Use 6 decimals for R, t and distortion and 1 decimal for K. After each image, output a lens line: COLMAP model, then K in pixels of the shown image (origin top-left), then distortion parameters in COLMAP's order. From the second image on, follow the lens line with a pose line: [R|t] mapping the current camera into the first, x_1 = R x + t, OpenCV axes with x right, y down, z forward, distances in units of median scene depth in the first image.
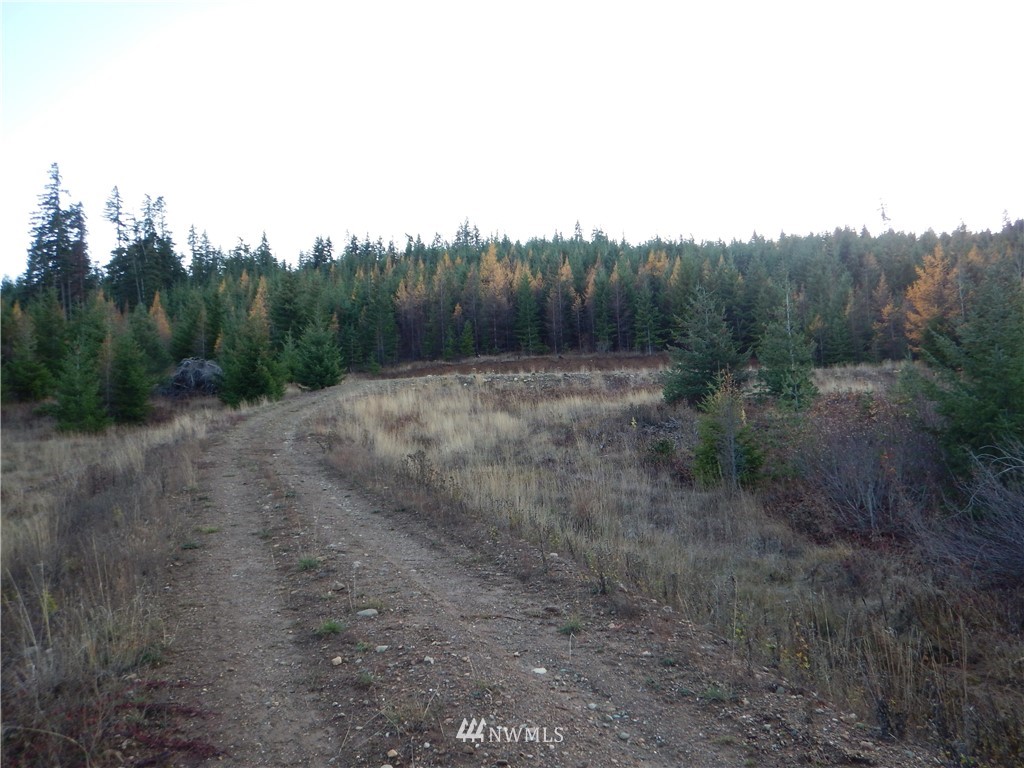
lens RADIAL K [[754.2, 0, 501.3], [0, 754.2, 374.9], [0, 0, 1]] dist [0.039644, -0.018488]
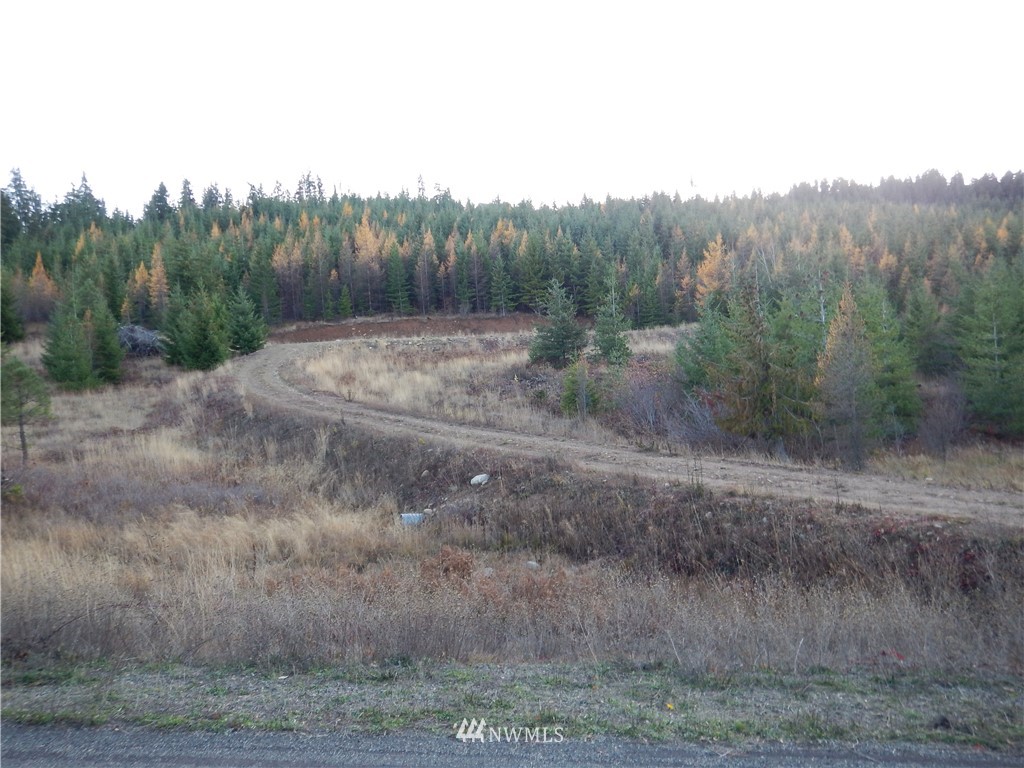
lens RADIAL K [[754.2, 0, 508.8], [0, 754.2, 402.2], [0, 0, 1]] dist [0.039644, -0.018488]
pose [[0.974393, -0.029562, 0.222901, -0.063312], [0.005783, 0.994286, 0.106589, -0.017726], [-0.224778, -0.102570, 0.968997, -0.163864]]
